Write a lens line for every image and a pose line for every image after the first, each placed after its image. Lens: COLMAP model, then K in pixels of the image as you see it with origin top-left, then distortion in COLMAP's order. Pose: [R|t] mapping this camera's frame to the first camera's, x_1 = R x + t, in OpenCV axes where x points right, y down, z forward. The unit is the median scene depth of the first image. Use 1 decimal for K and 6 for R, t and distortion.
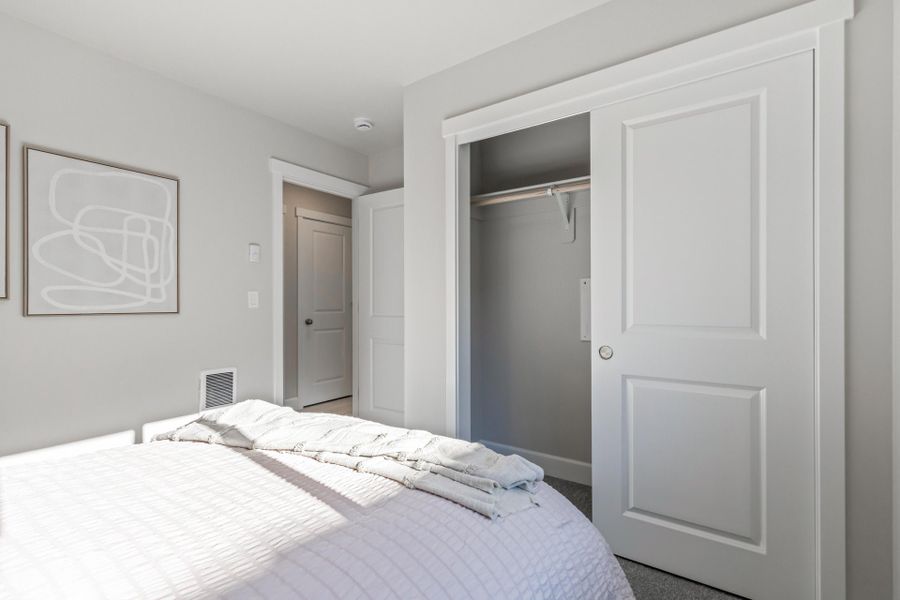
lens RADIAL K [[409.0, 0, 452.0], [0, 409.0, 303.4], [0, 0, 1]] dist [-0.000677, -0.000242]
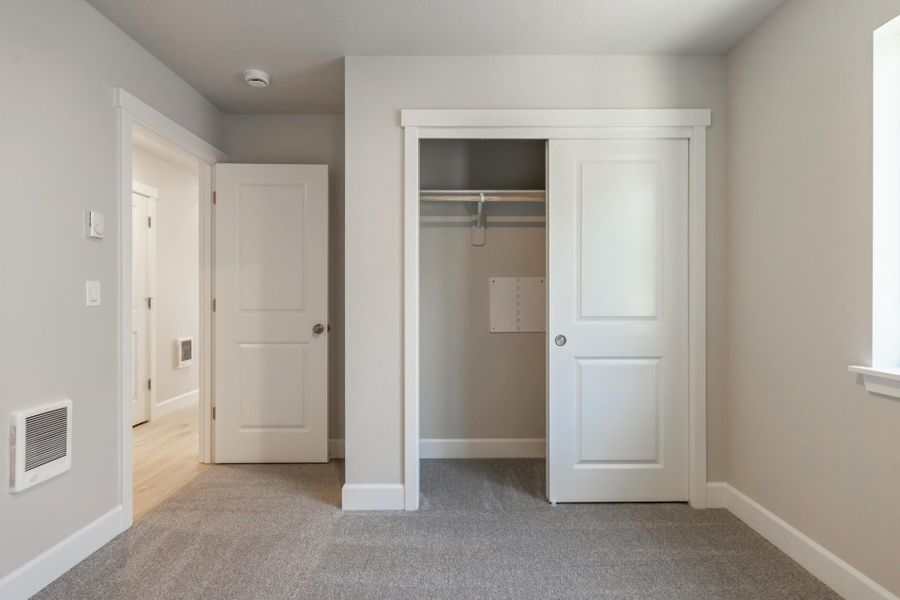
lens RADIAL K [[408.1, 0, 452.9], [0, 408.1, 294.8], [0, 0, 1]] dist [0.000748, 0.000071]
pose [[0.819622, 0.004091, 0.572891, -0.419445], [0.000003, 0.999974, -0.007145, -0.003010], [-0.572905, 0.005858, 0.819601, 0.128759]]
